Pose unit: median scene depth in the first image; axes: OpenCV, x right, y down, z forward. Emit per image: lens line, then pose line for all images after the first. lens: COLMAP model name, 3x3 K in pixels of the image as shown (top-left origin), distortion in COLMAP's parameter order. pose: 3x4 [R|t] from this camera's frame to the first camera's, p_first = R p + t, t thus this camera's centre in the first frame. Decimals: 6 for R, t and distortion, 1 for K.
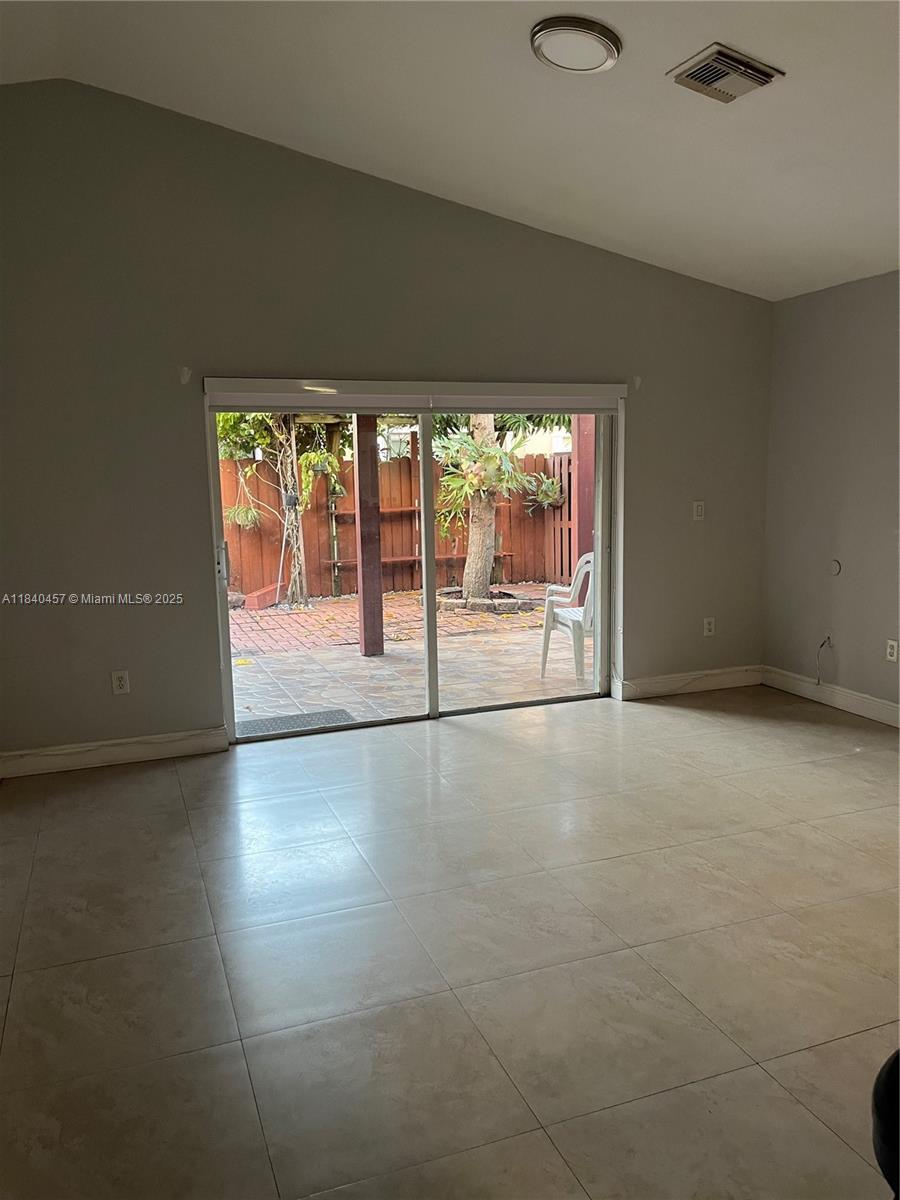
lens RADIAL K [[918.1, 0, 464.4], [0, 918.1, 605.4], [0, 0, 1]] dist [0.065384, -0.090753]
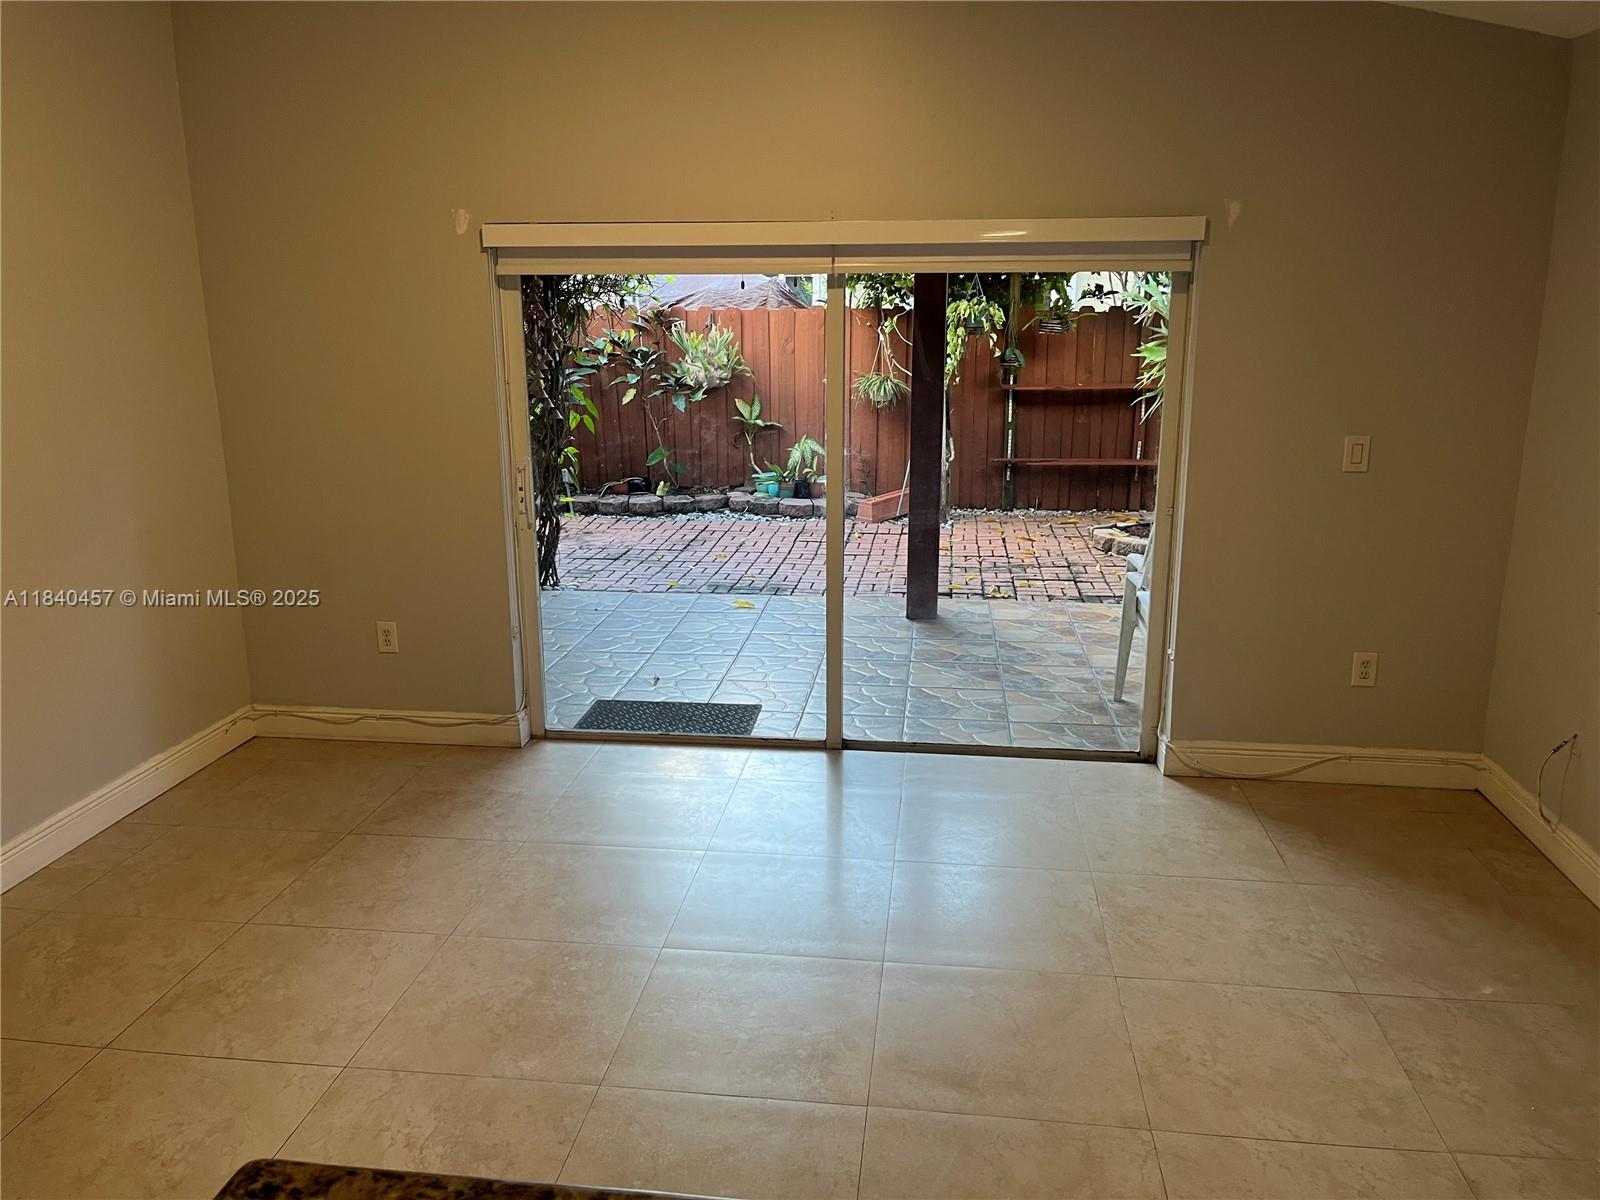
lens RADIAL K [[1224.2, 0, 793.5], [0, 1224.2, 594.4], [0, 0, 1]] dist [0.065384, -0.090753]
pose [[0.878217, 0.126514, -0.461225, 0.184464], [-0.083670, 0.990148, 0.112282, -0.045032], [0.470886, -0.060017, 0.880150, 0.130952]]
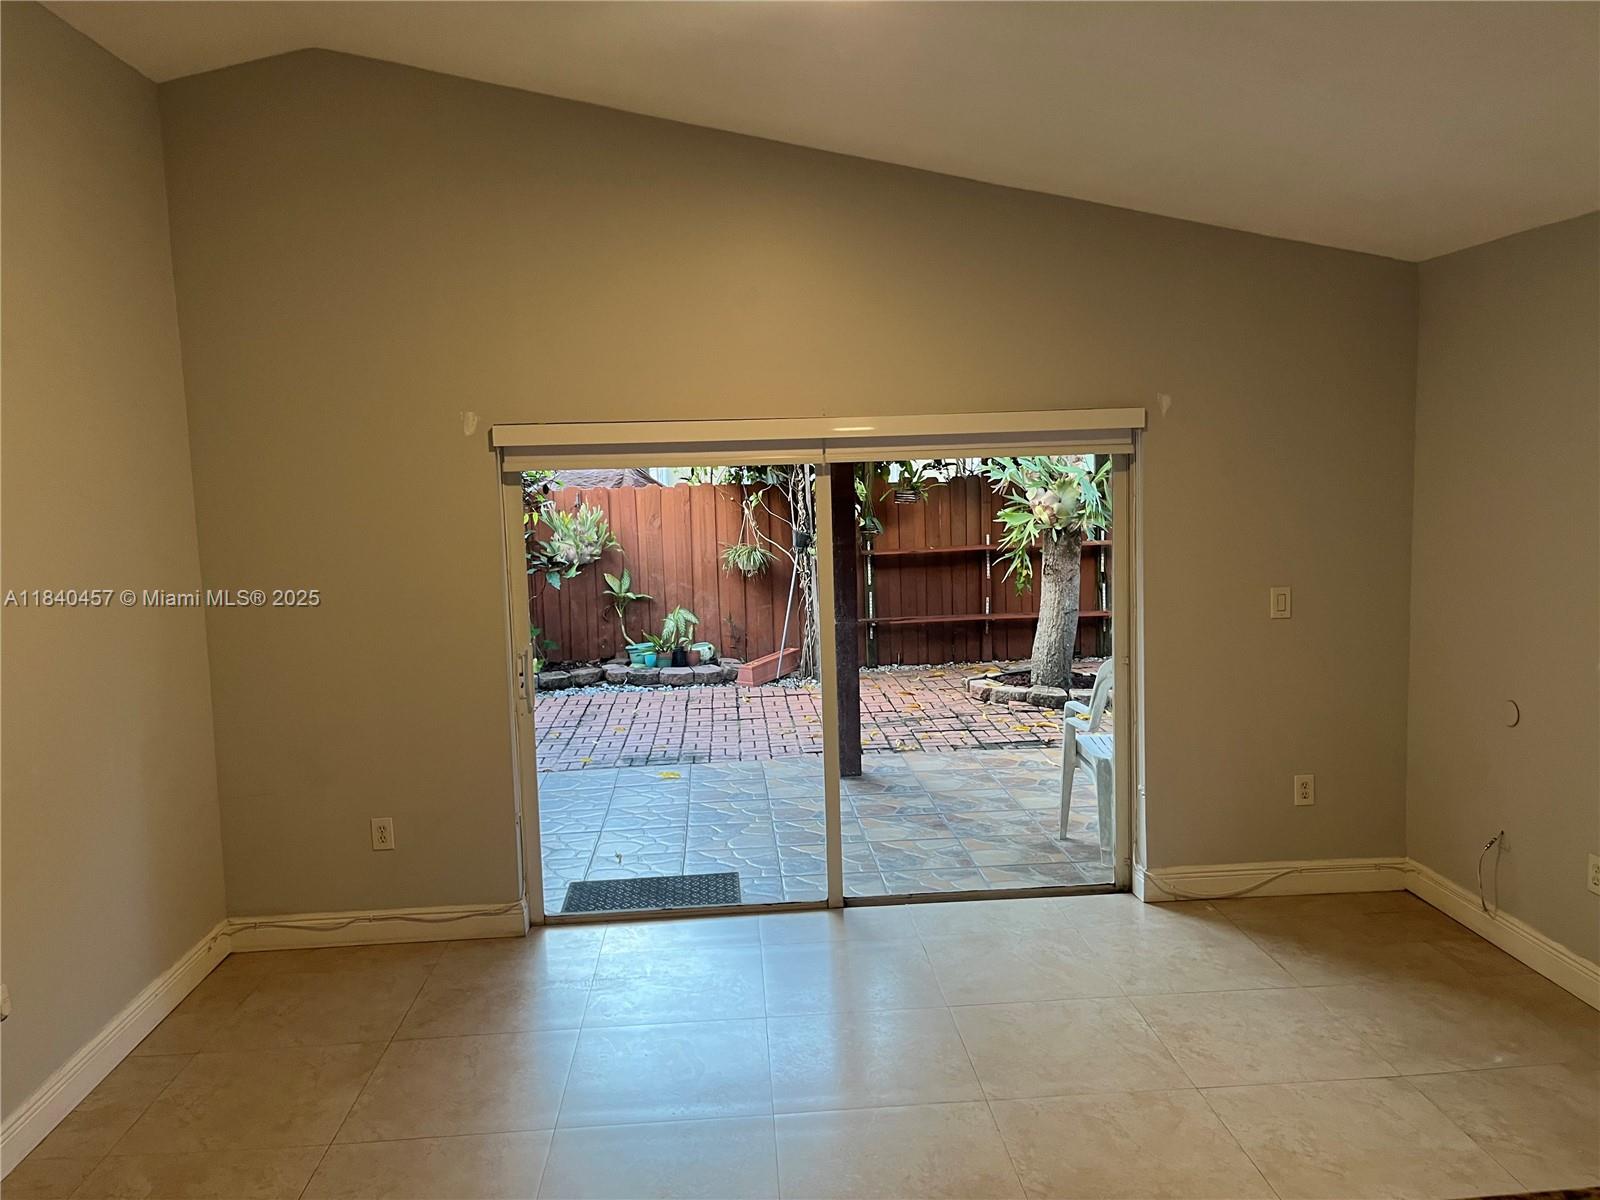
lens RADIAL K [[1224.2, 0, 803.7], [0, 1224.2, 586.9], [0, 0, 1]] dist [0.065384, -0.090753]
pose [[0.953725, 0.019587, -0.300041, 0.118204], [-0.032176, 0.998794, -0.037072, -0.043276], [0.298954, 0.045011, 0.953206, 0.071366]]
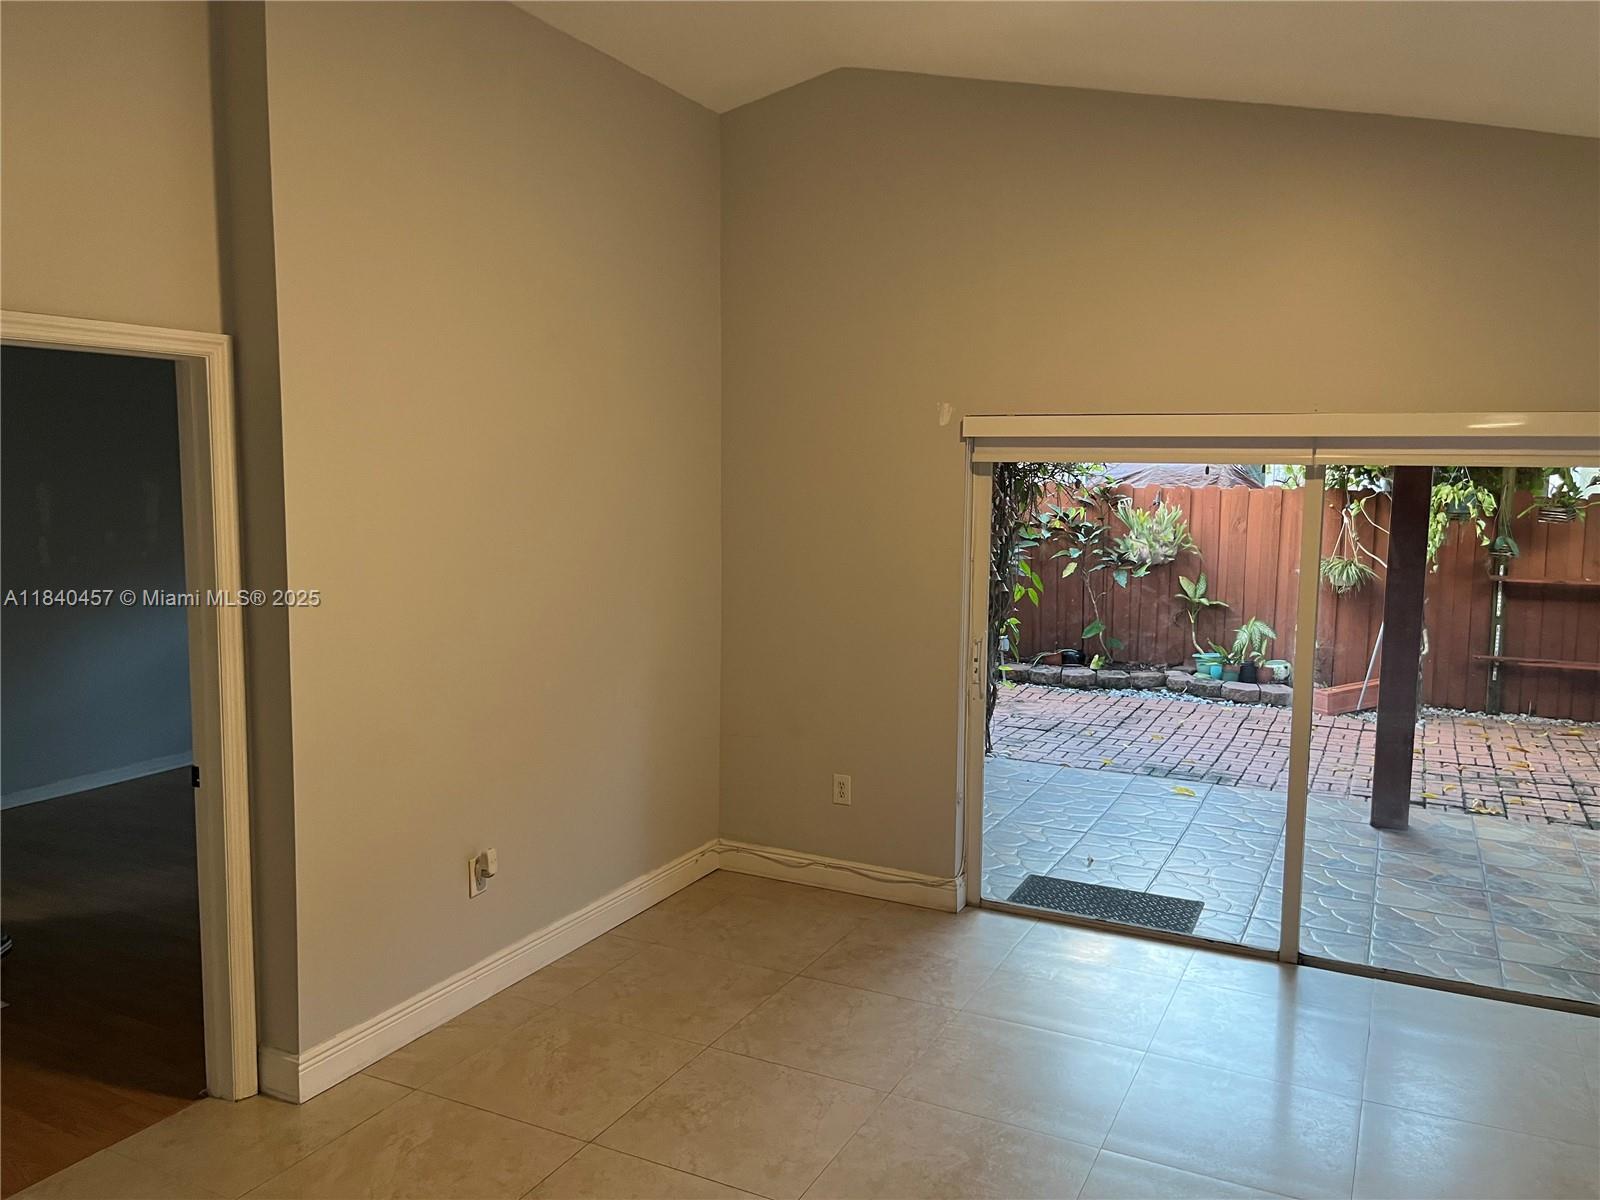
lens RADIAL K [[1224.2, 0, 807.4], [0, 1224.2, 593.8], [0, 0, 1]] dist [0.065384, -0.090753]
pose [[0.673766, 0.104521, -0.731516, 0.181430], [-0.136421, 0.990524, 0.015877, -0.048367], [0.726243, 0.089096, 0.681640, 0.111978]]
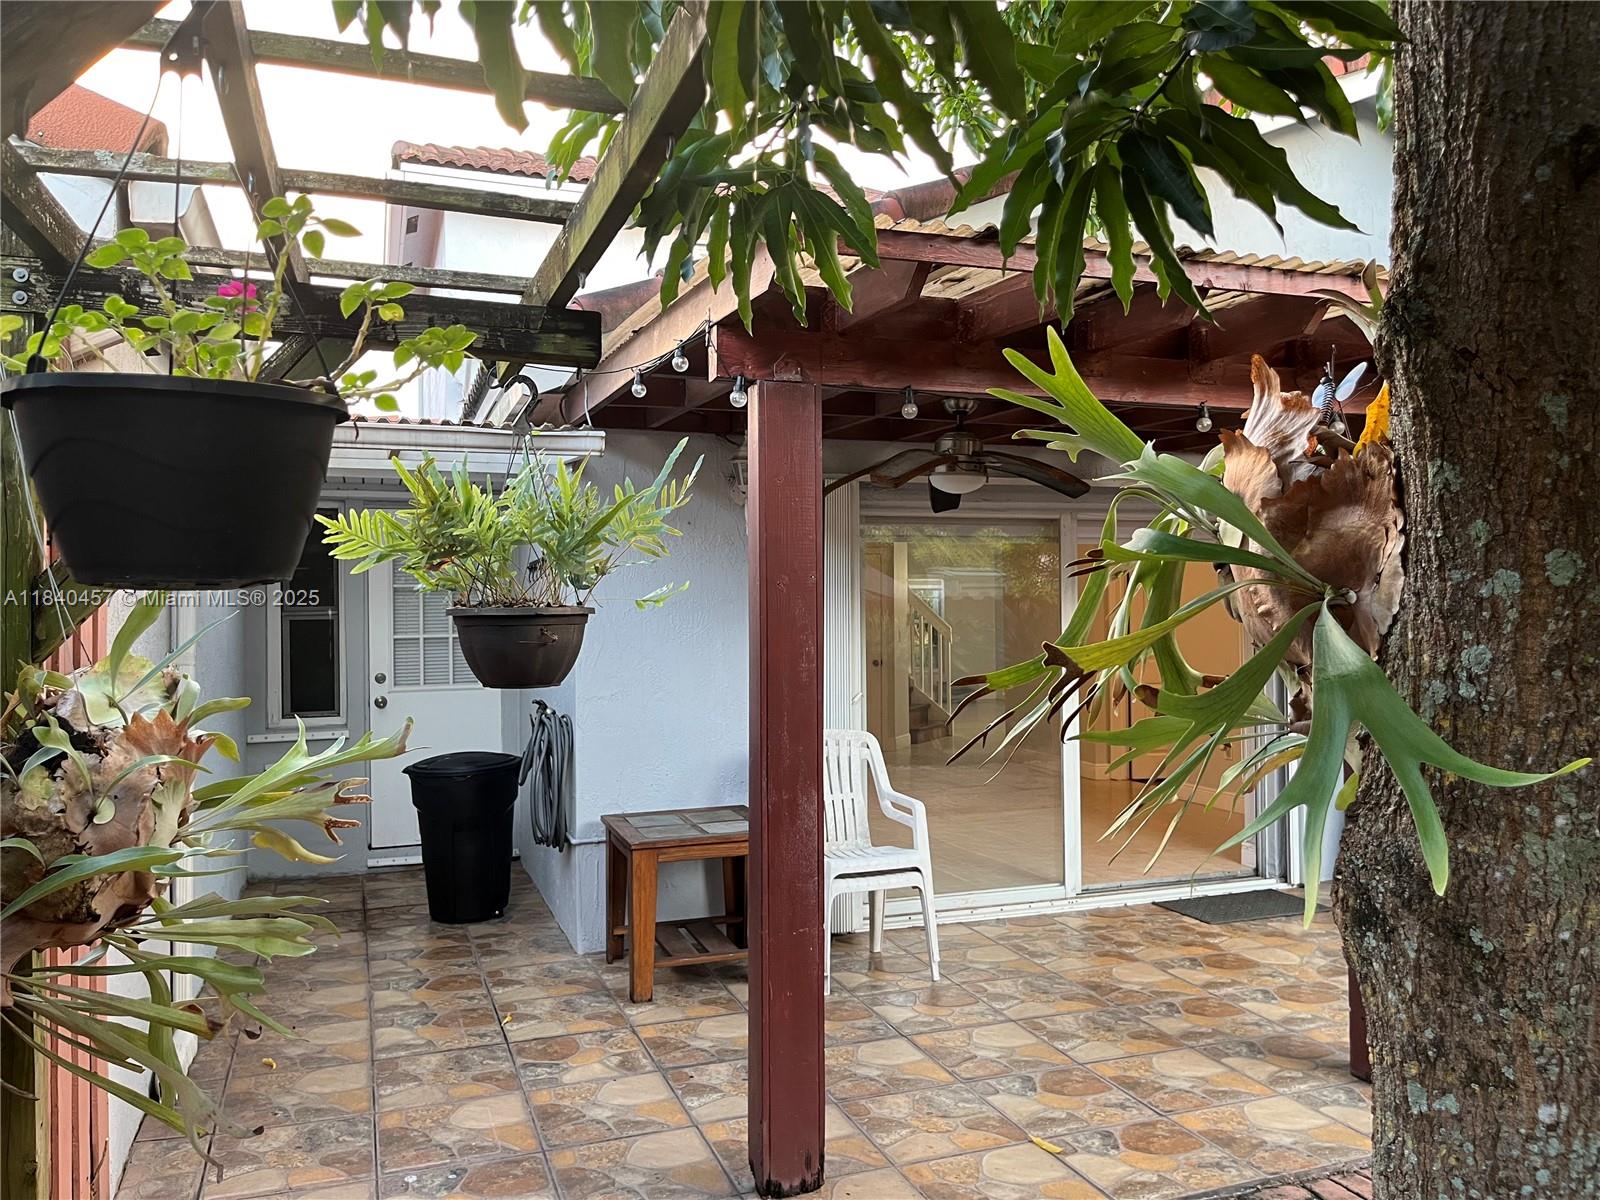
lens RADIAL K [[1224.2, 0, 802.2], [0, 1224.2, 602.0], [0, 0, 1]] dist [0.065384, -0.090753]
pose [[-0.999369, 0.022319, 0.027646, 0.097692], [0.026285, 0.987939, 0.152595, -0.181053], [-0.023907, 0.153225, -0.987902, 1.187355]]
